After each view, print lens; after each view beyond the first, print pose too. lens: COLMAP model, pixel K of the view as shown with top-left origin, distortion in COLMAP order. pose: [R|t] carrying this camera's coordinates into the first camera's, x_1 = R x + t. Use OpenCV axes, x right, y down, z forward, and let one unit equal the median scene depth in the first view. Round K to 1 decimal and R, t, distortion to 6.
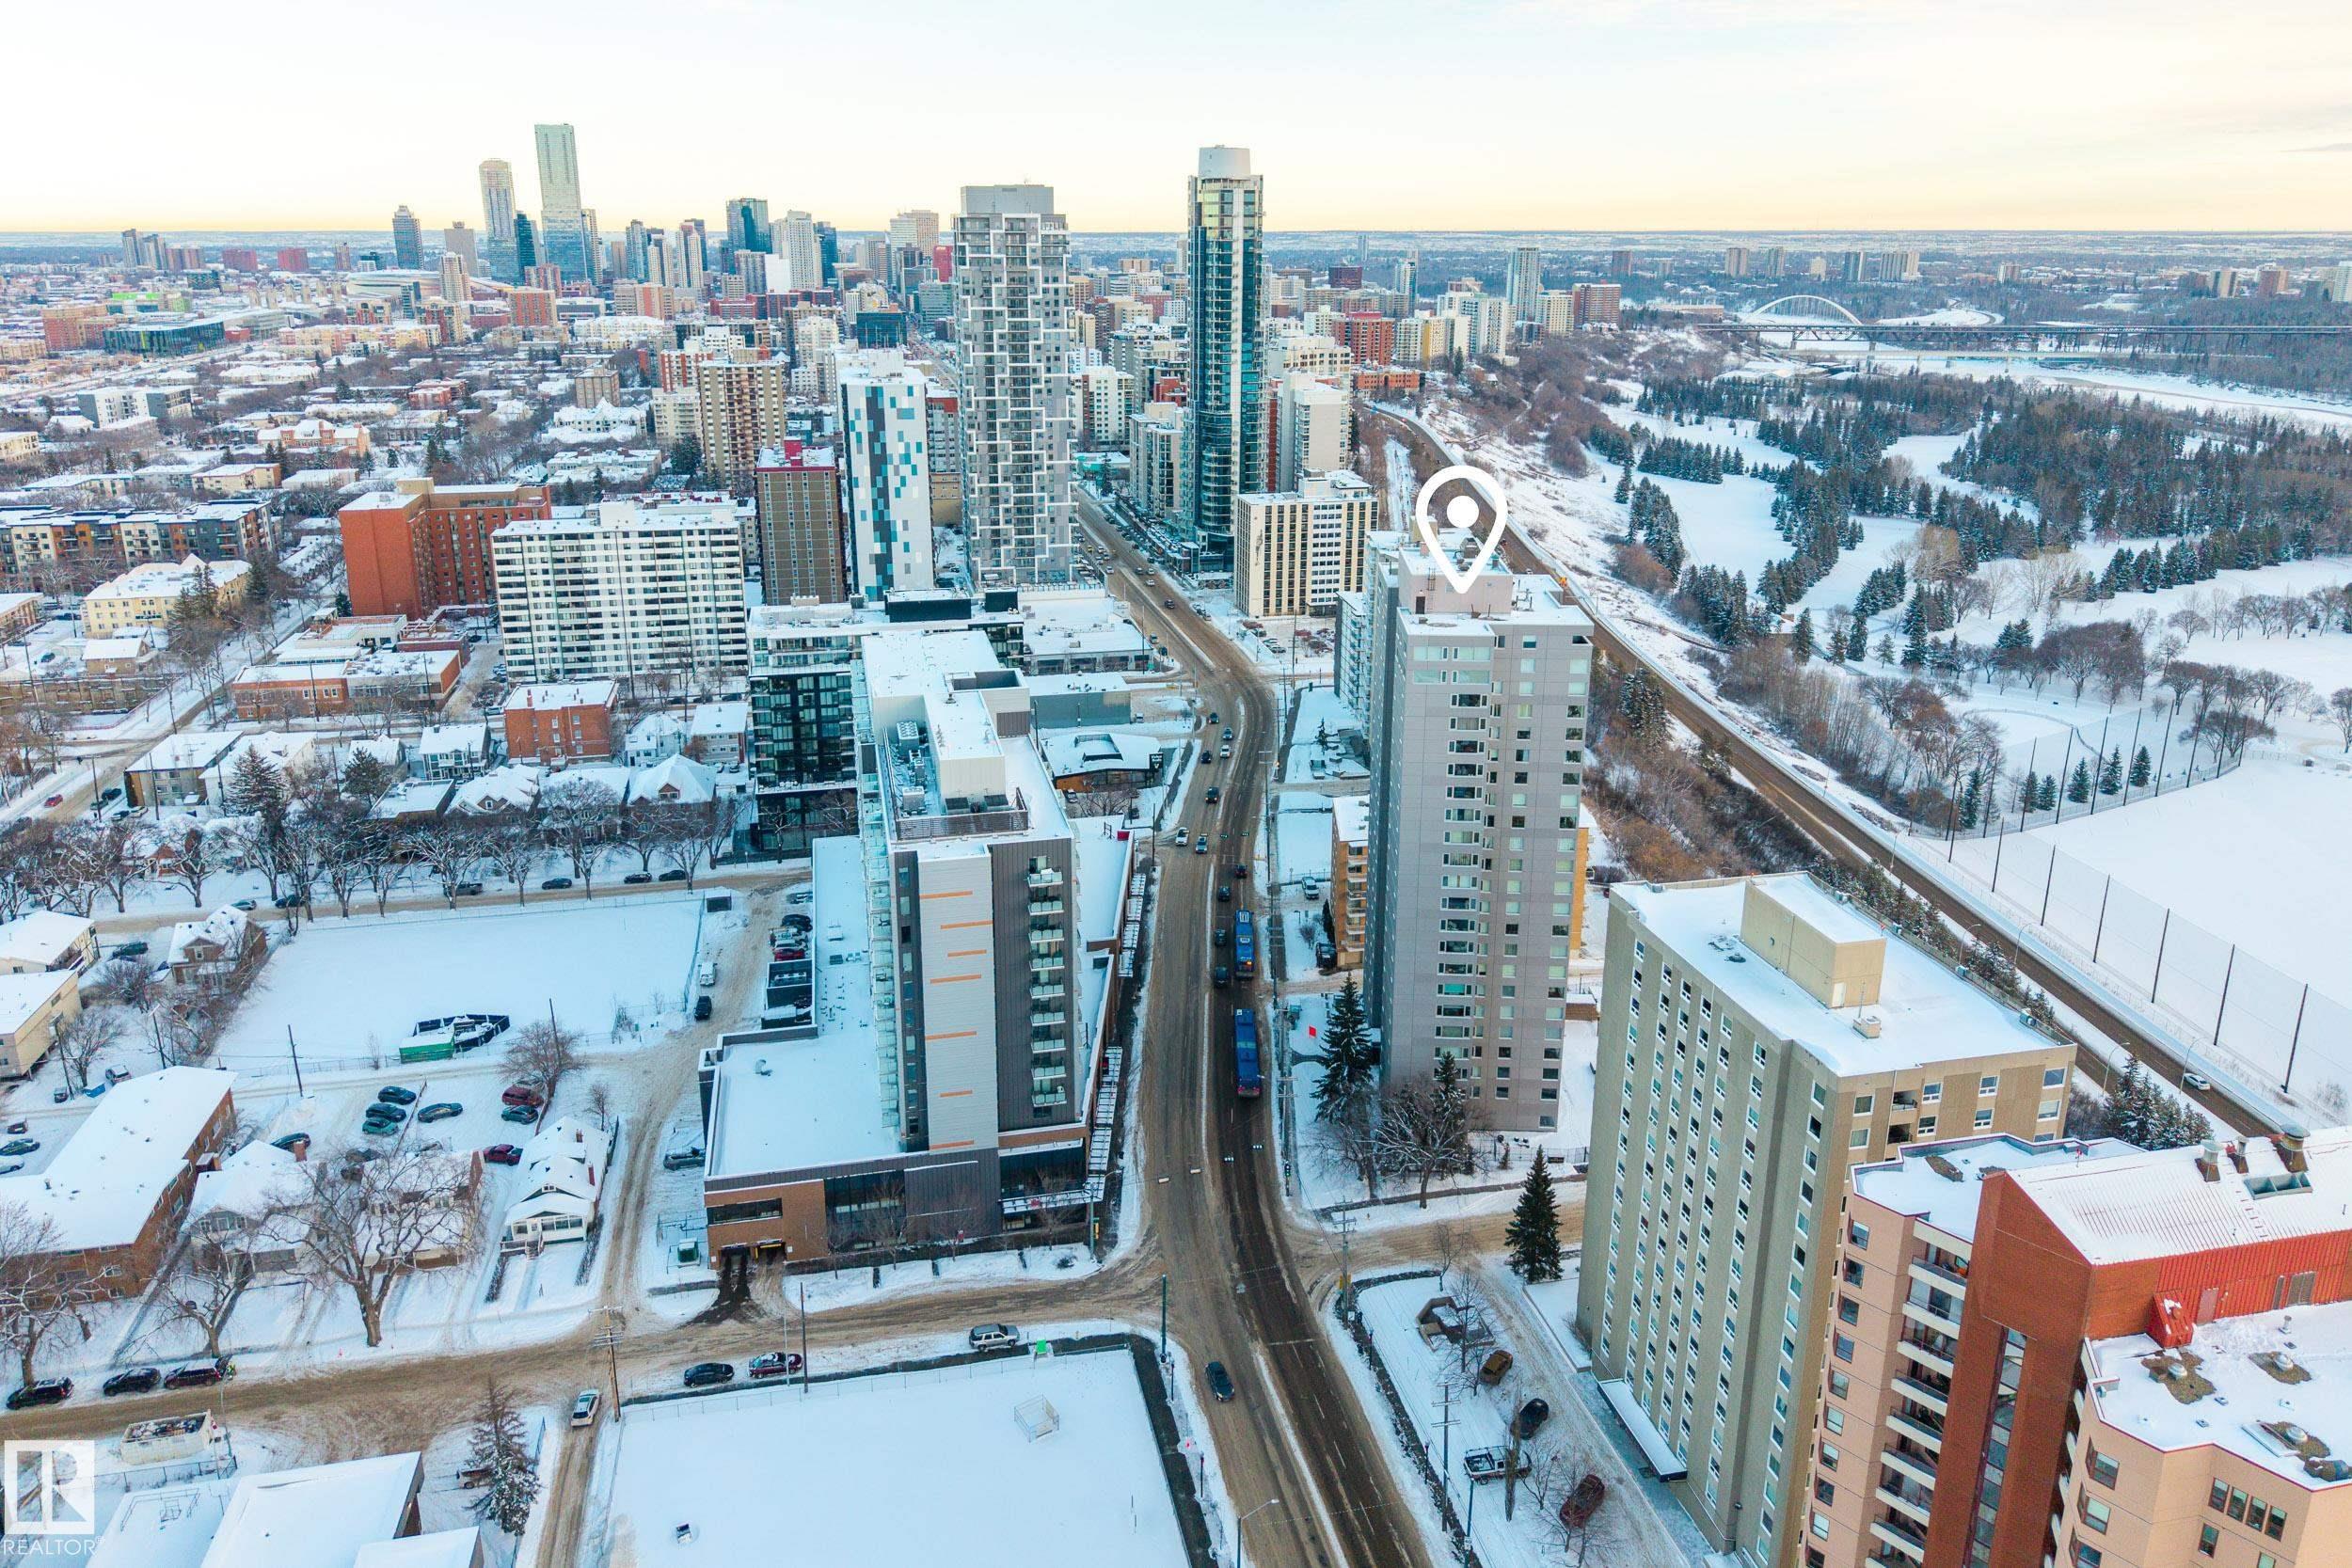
lens RADIAL K [[1582.2, 0, 1171.8], [0, 1582.2, 734.1], [0, 0, 1]] dist [0.057946, -0.079372]
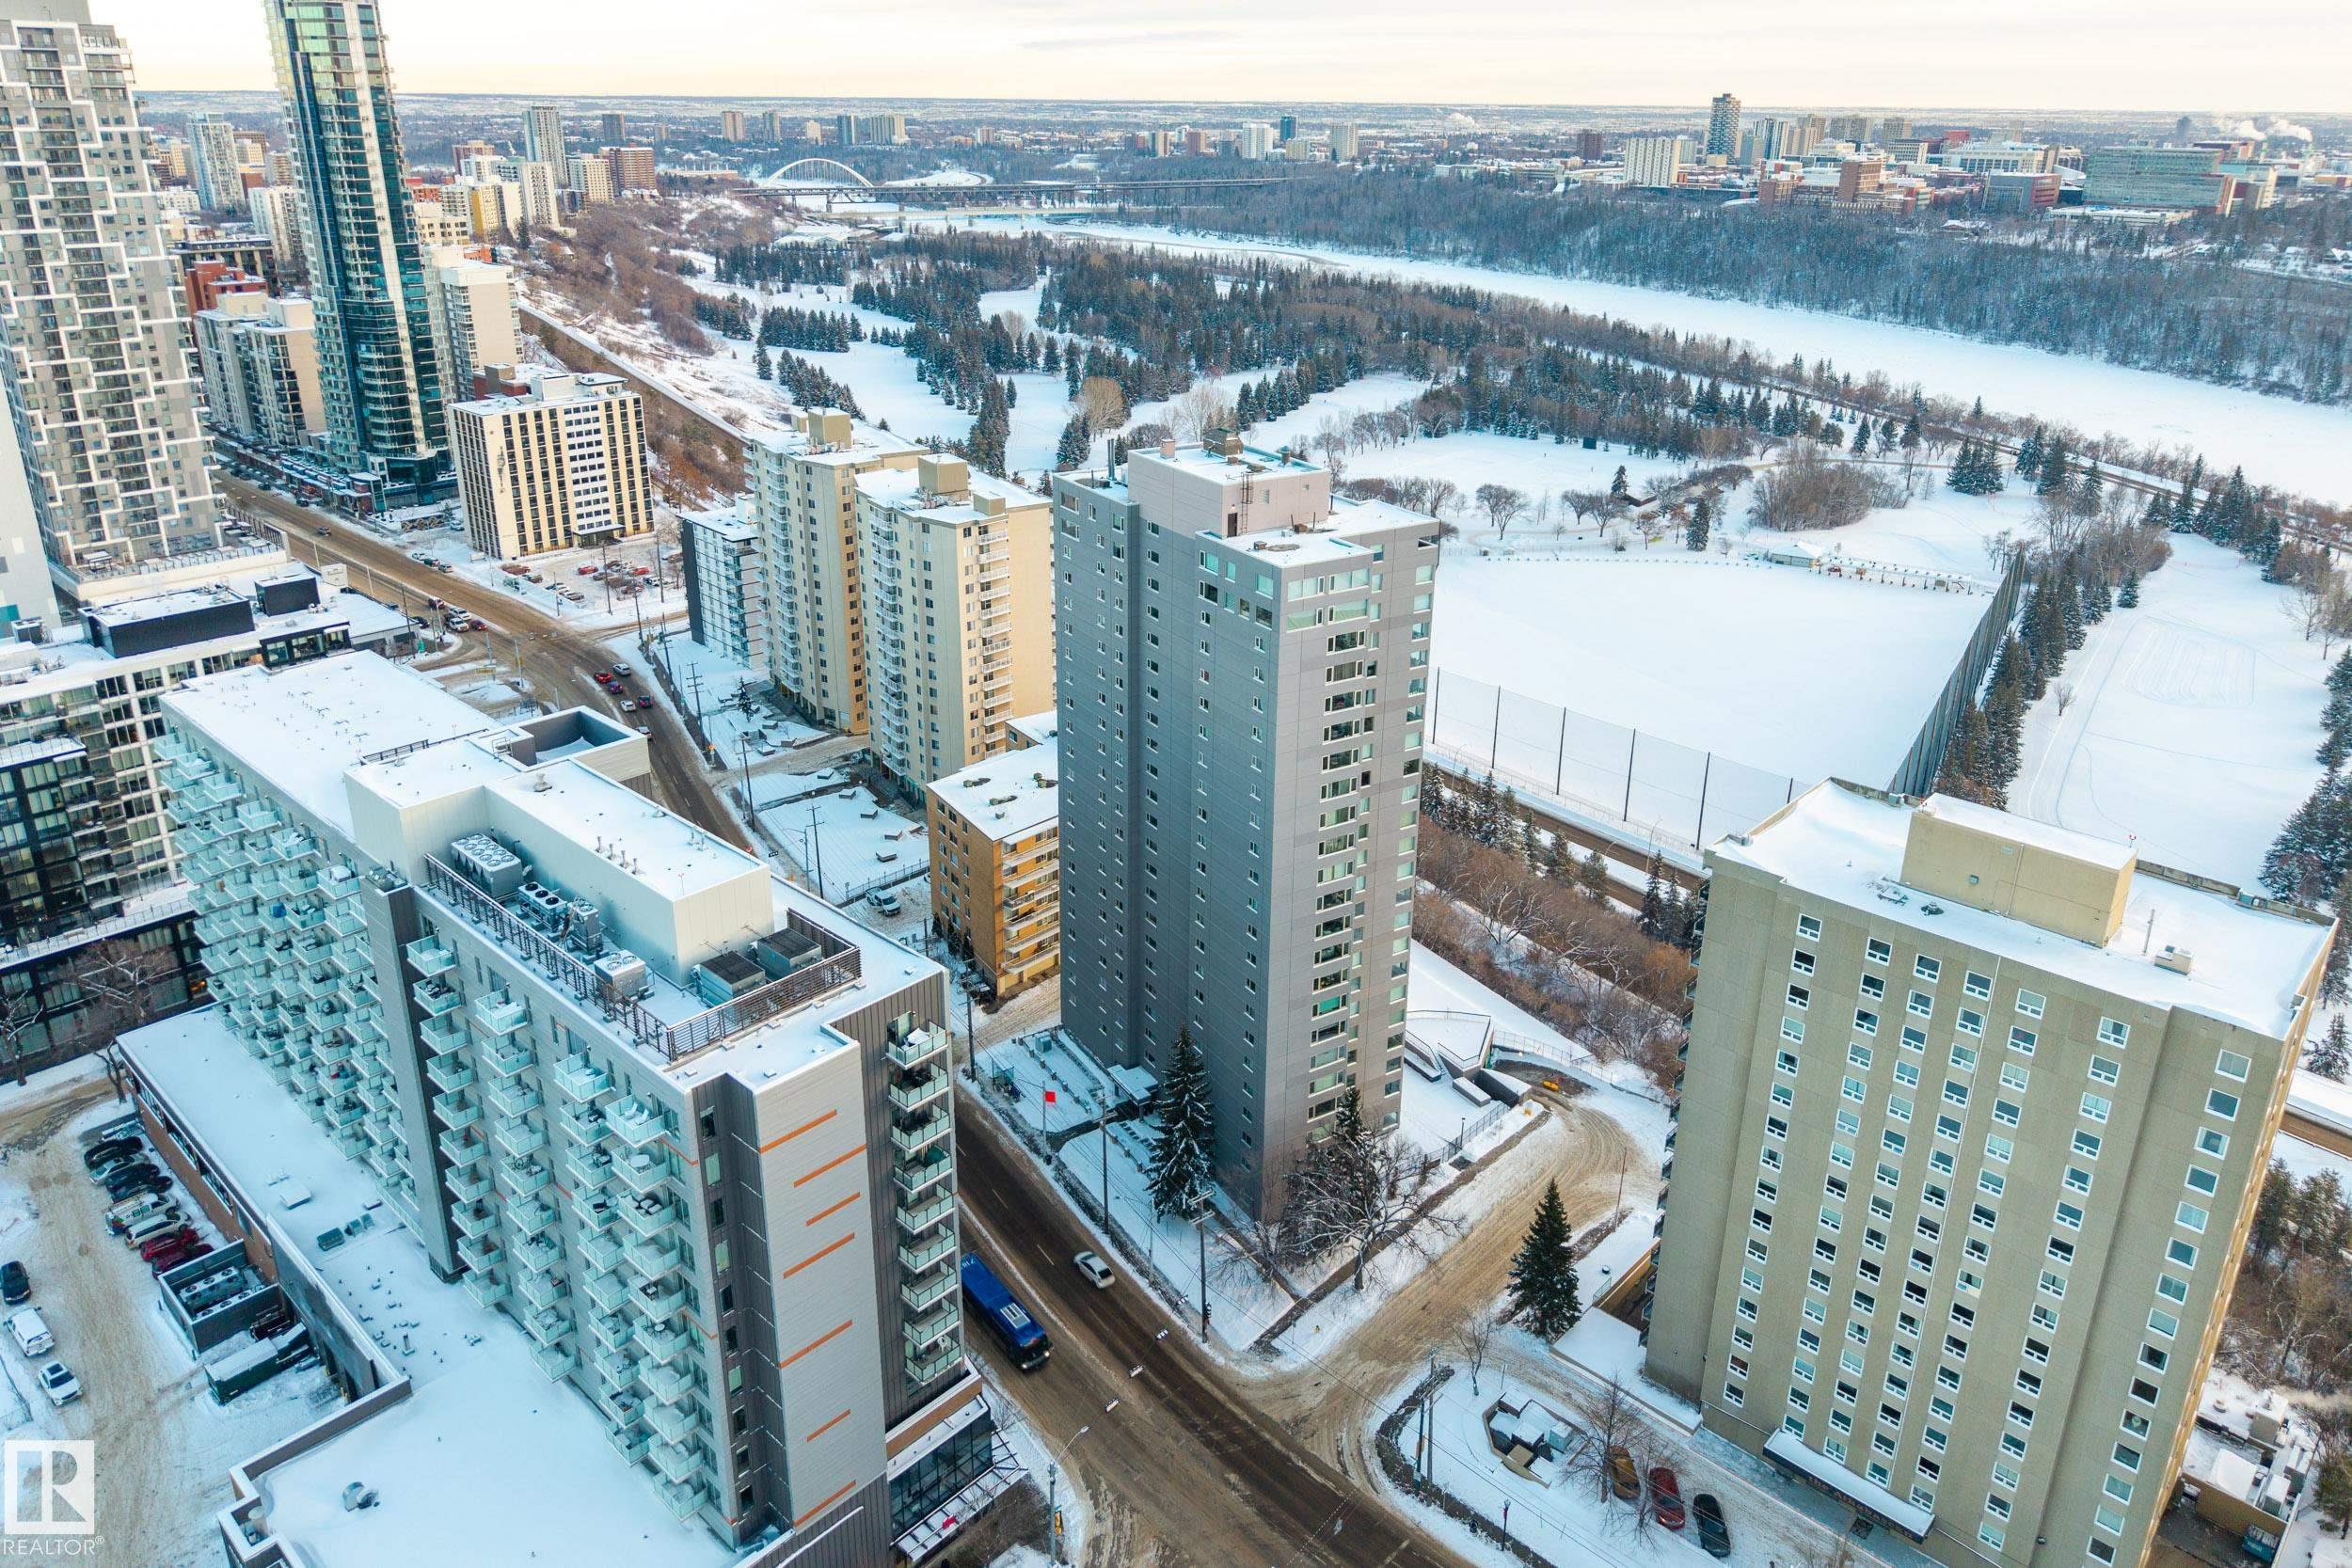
lens RADIAL K [[1633.1, 0, 1175.4], [0, 1633.1, 710.9], [0, 0, 1]] dist [-0.004989, 0.001348]
pose [[0.830408, -0.191404, 0.523246, -0.107399], [0.162369, 0.981511, 0.101354, -0.028356], [-0.532972, 0.000794, 0.846133, 0.144419]]
